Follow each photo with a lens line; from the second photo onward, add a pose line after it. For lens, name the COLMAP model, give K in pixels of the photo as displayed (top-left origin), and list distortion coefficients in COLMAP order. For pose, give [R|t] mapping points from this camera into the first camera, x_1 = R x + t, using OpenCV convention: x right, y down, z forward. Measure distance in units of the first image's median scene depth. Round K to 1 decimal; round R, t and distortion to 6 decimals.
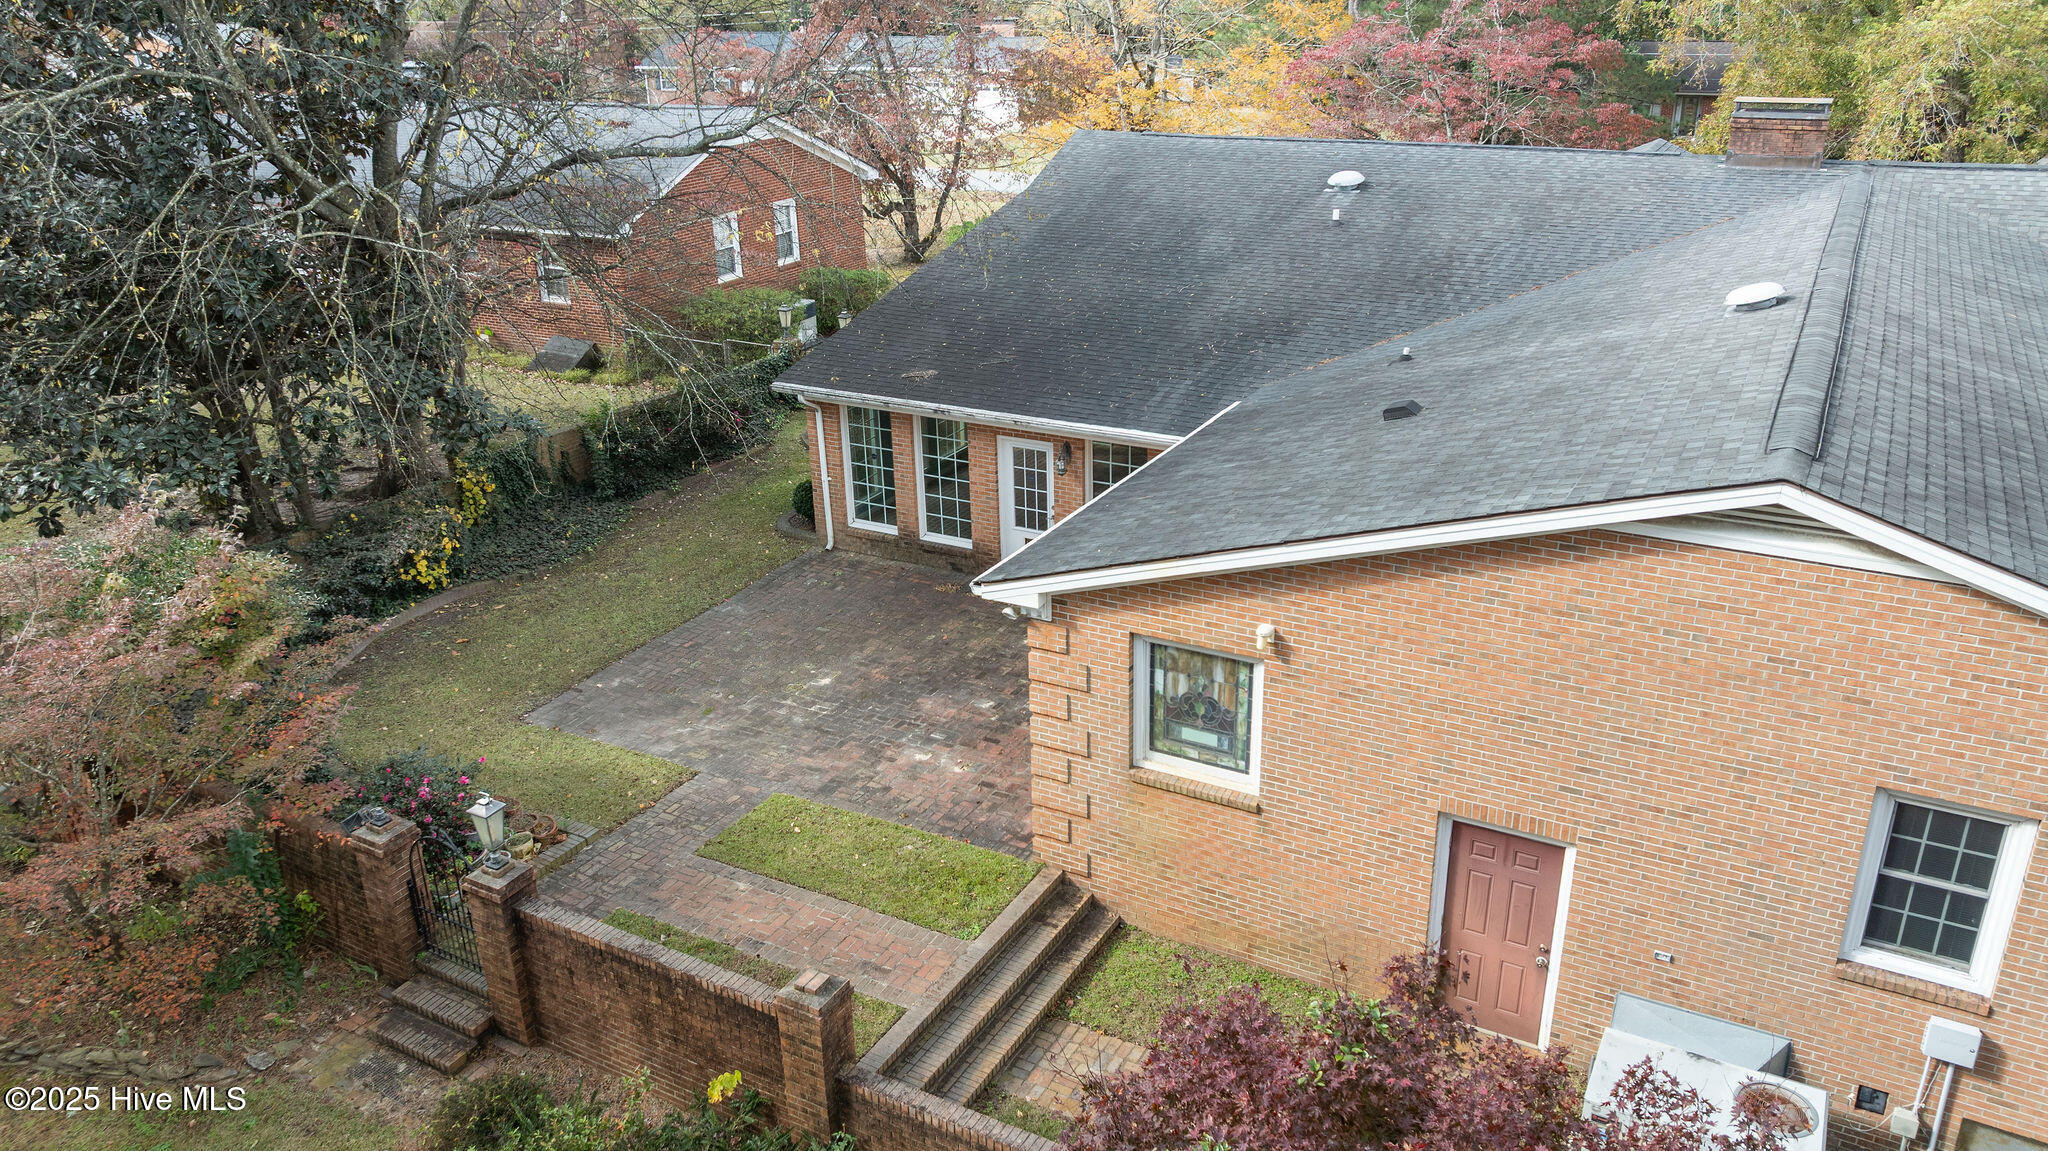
lens RADIAL K [[1464.4, 0, 1024.0], [0, 1464.4, 575.5], [0, 0, 1]] dist [-0.042671, 0.073499]
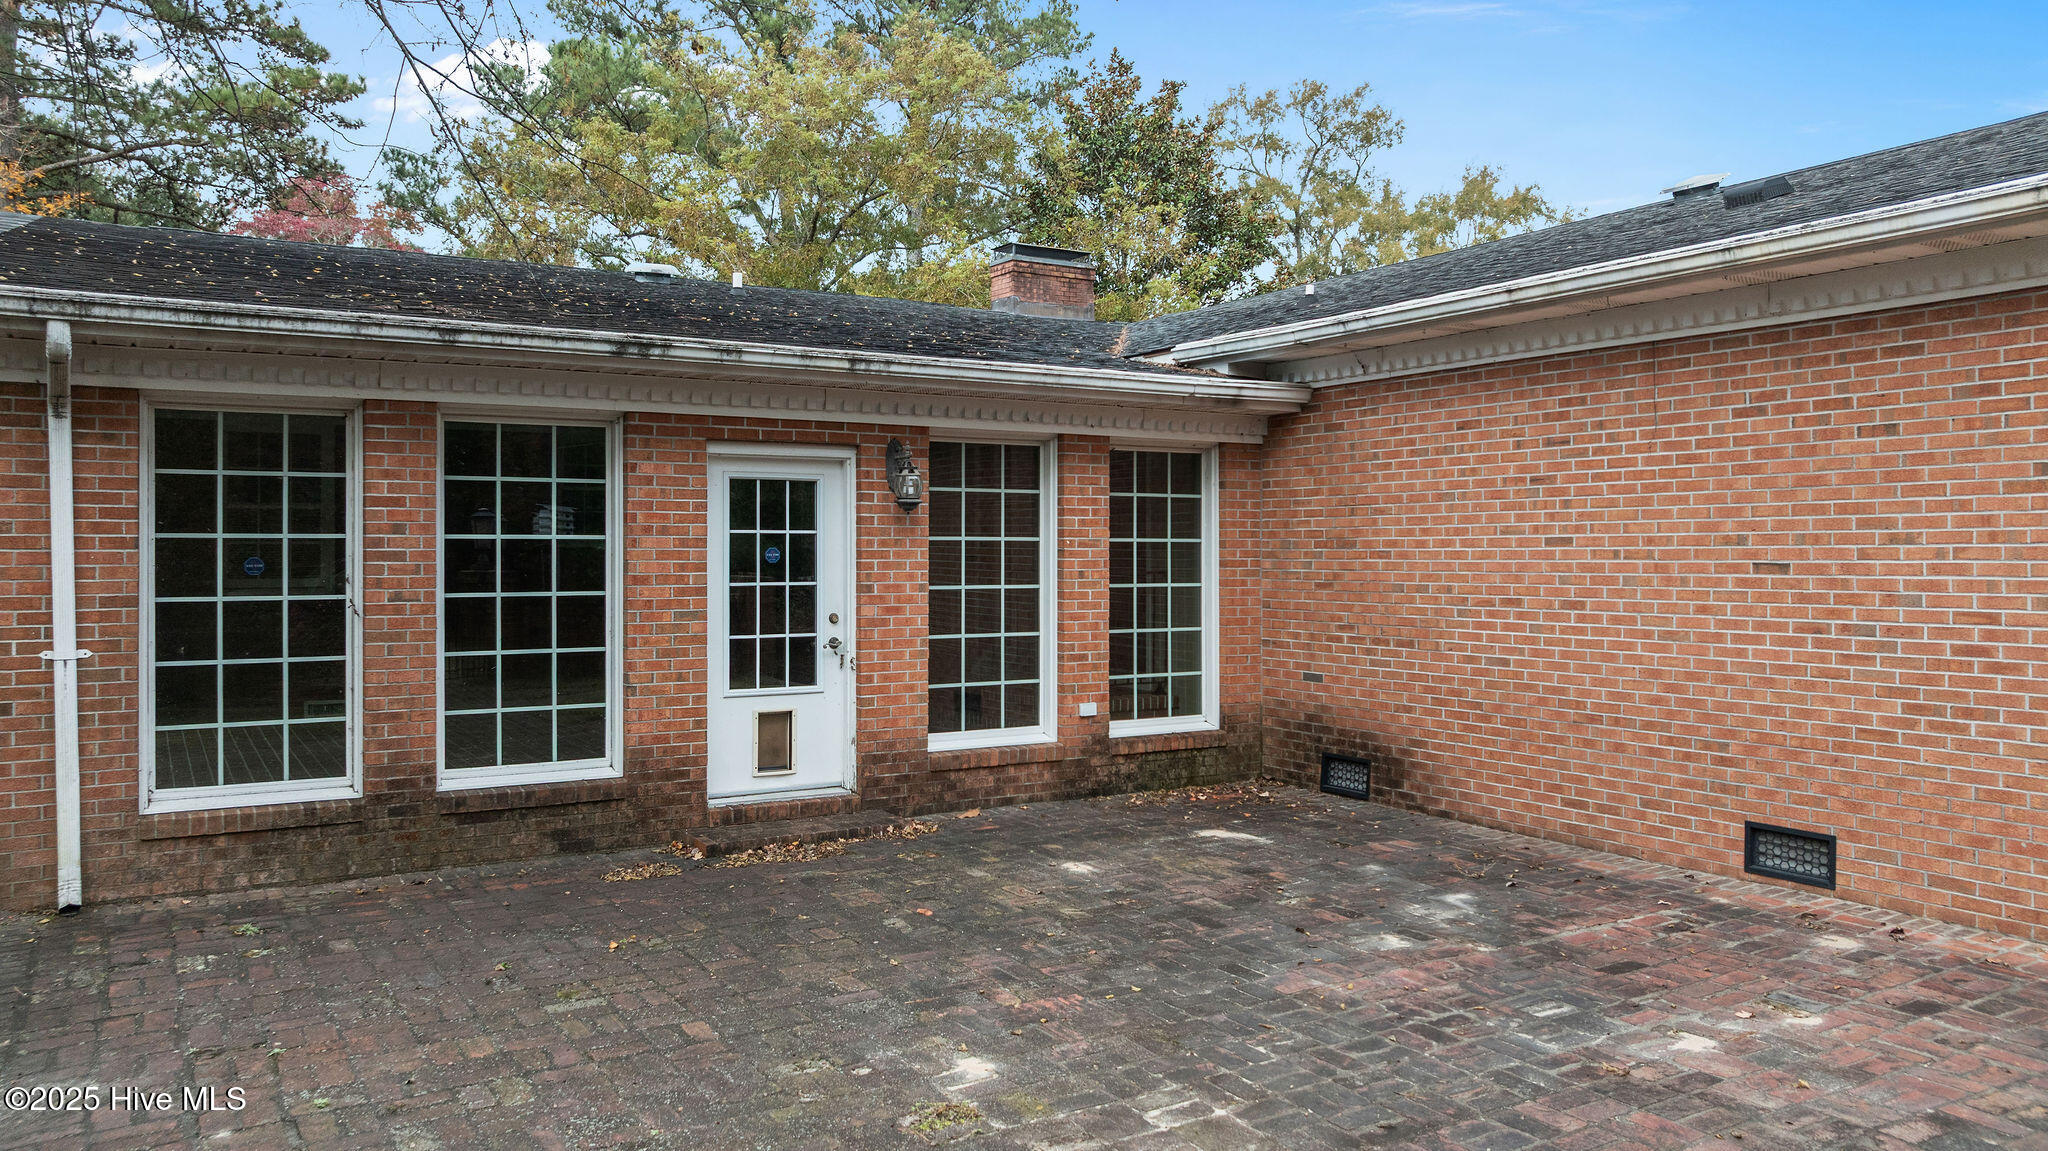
lens RADIAL K [[1464.4, 0, 1024.0], [0, 1464.4, 575.5], [0, 0, 1]] dist [-0.042671, 0.073499]
pose [[0.495709, 0.004066, 0.868479, -0.498291], [0.322208, 0.927762, -0.188253, 0.061478], [-0.806508, 0.373150, 0.458590, 1.195214]]
